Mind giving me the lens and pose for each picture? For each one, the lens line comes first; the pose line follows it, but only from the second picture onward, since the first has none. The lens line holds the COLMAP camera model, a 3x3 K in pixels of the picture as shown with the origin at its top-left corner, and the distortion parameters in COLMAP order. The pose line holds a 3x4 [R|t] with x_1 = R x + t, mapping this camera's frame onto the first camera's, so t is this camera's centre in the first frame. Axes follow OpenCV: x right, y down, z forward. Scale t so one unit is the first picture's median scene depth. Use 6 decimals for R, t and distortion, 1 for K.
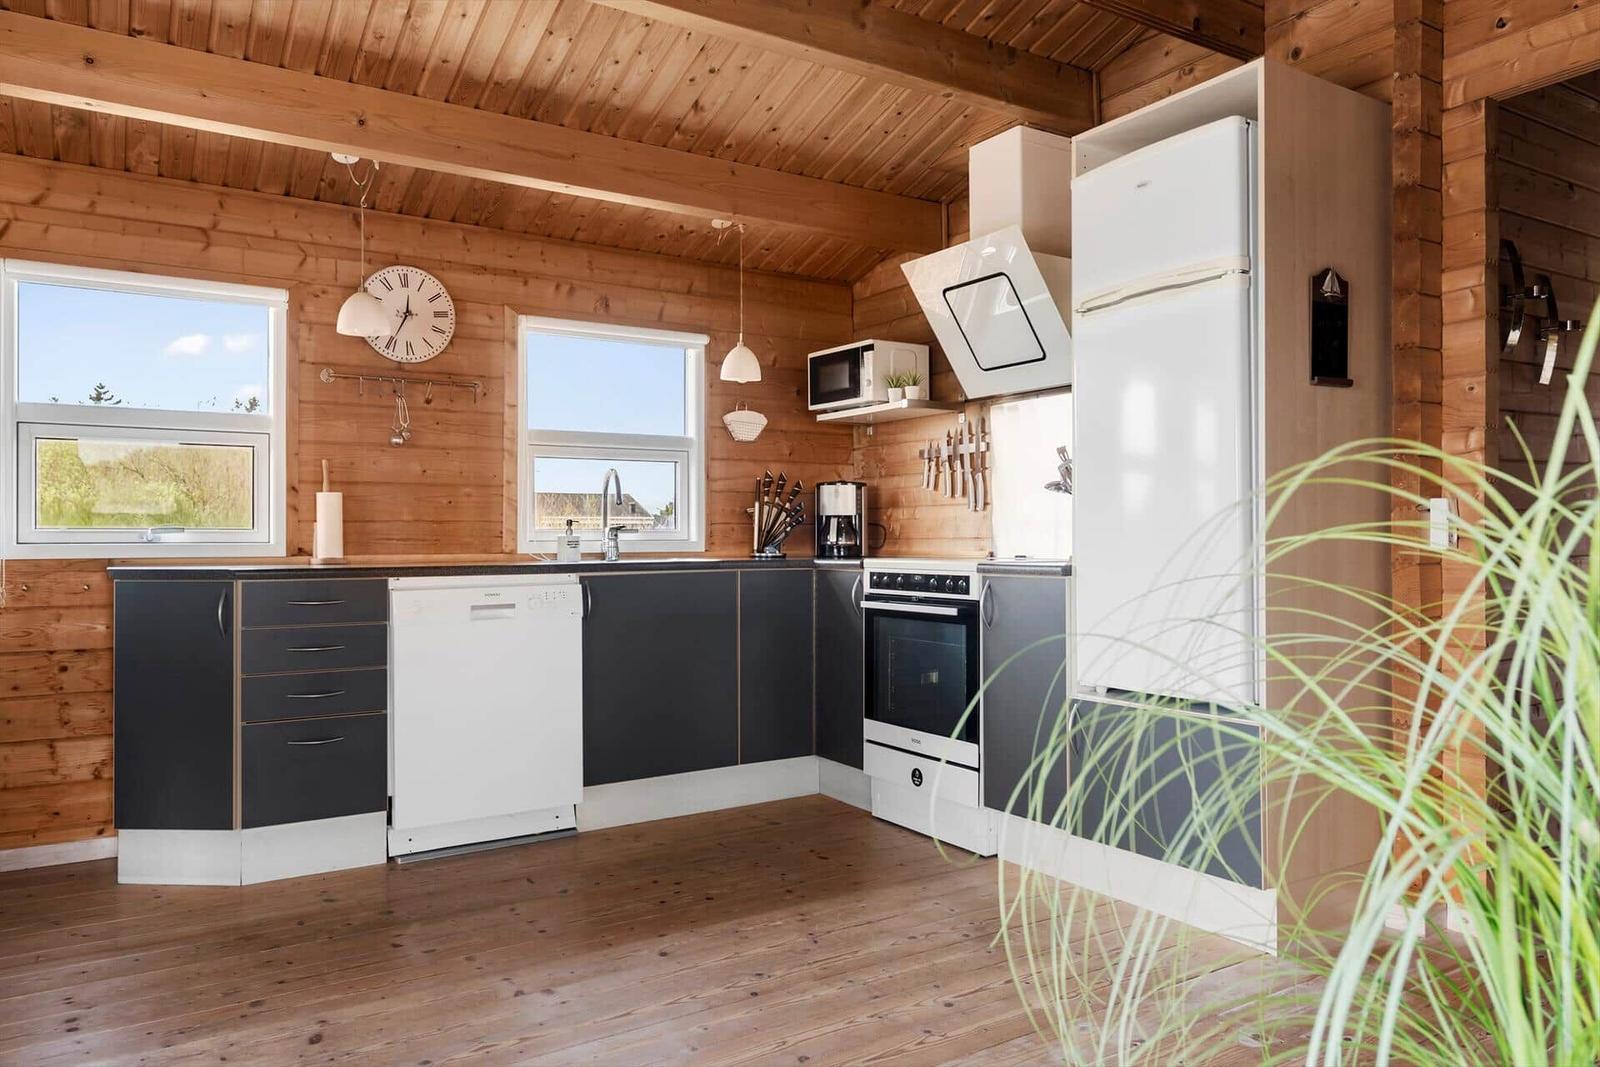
lens RADIAL K [[1113.4, 0, 800.0], [0, 1113.4, 533.5], [0, 0, 1]] dist [0.040453, 0.004201]
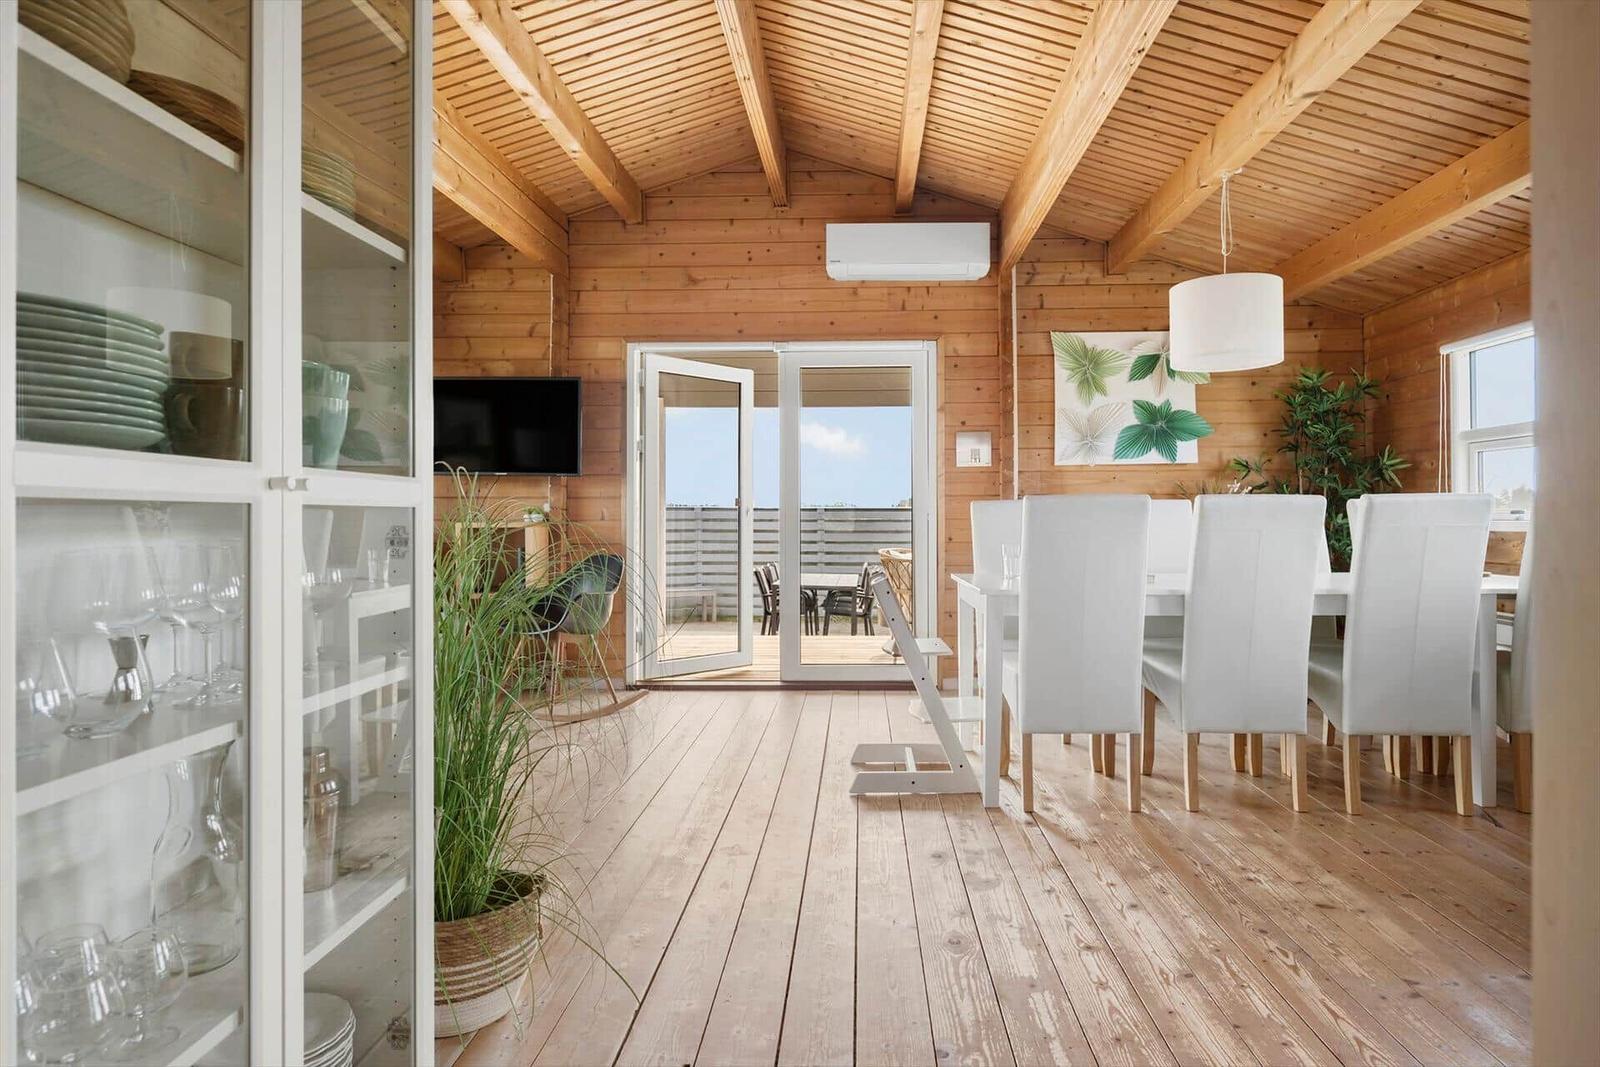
lens RADIAL K [[956.1, 0, 800.0], [0, 956.1, 533.5], [0, 0, 1]] dist [-0.002557, -0.000204]
pose [[-0.579904, 0.014720, -0.814552, 0.398933], [0.004192, 0.999877, 0.015085, 0.002821], [0.814674, 0.005333, -0.579895, 0.575100]]
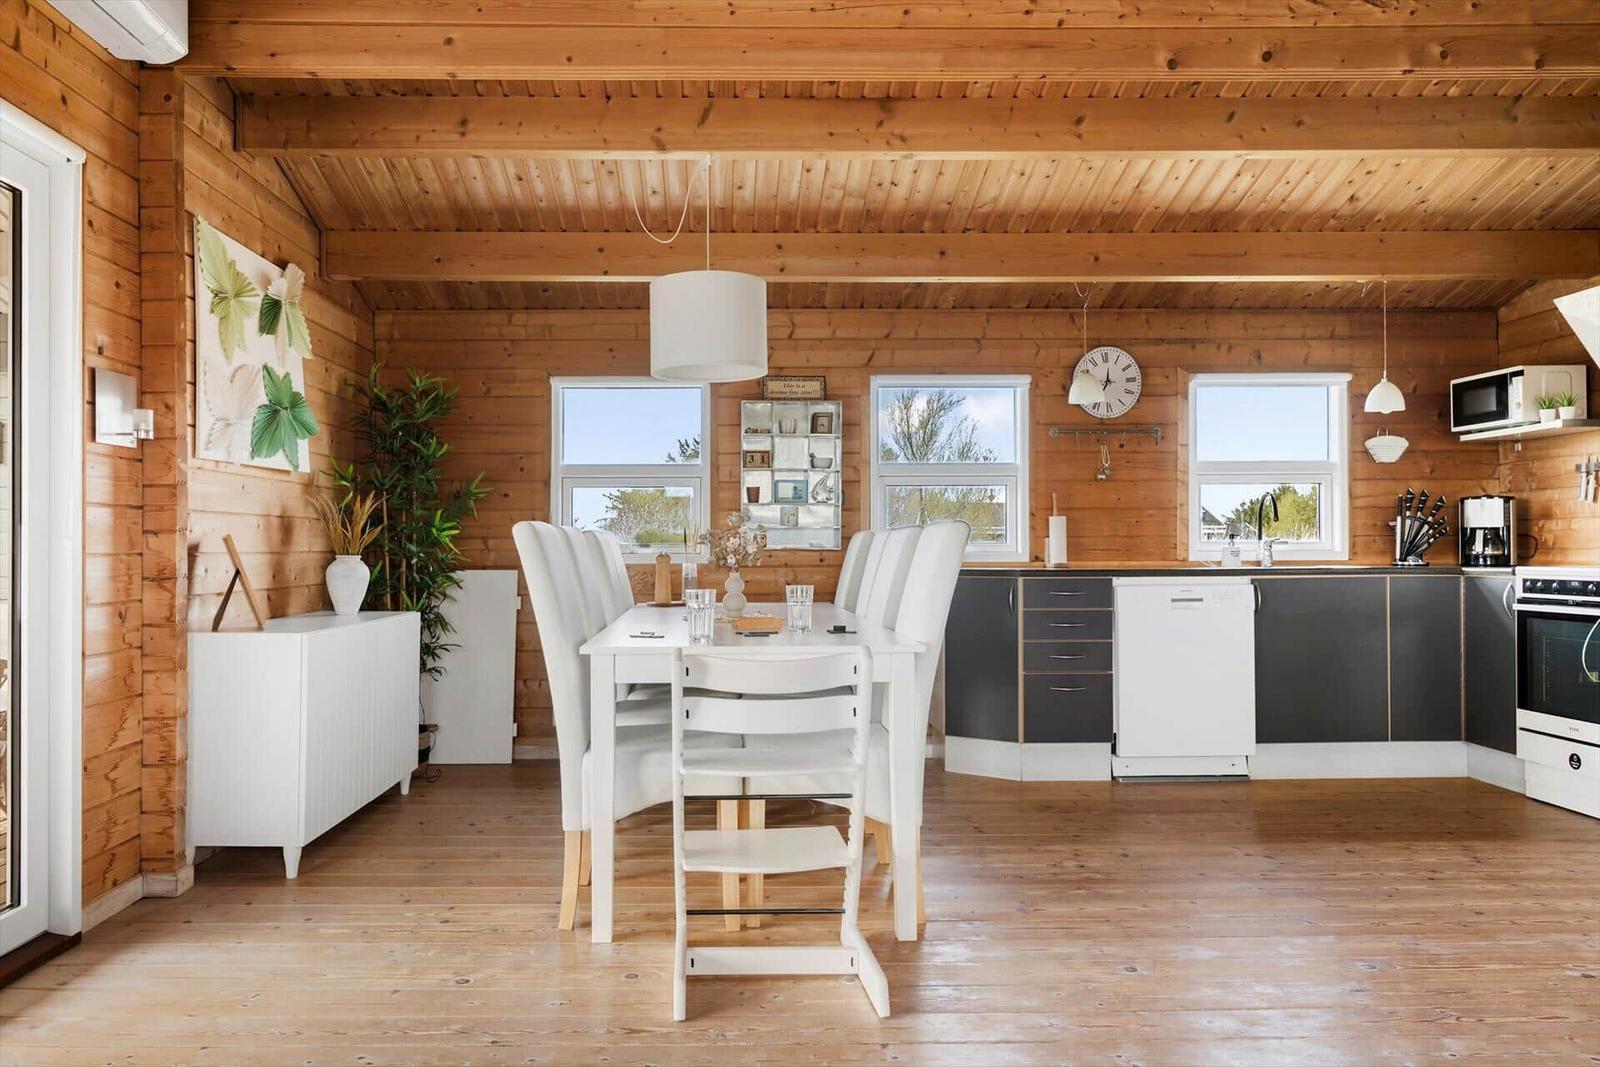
lens RADIAL K [[1075.4, 0, 800.3], [0, 1075.4, 541.3], [0, 0, 1]] dist [-0.000060, 0.000276]
pose [[0.868980, -0.005051, -0.494821, -0.031425], [0.003723, 0.999986, -0.003669, -0.001562], [0.494833, 0.001346, 0.868987, -0.285358]]
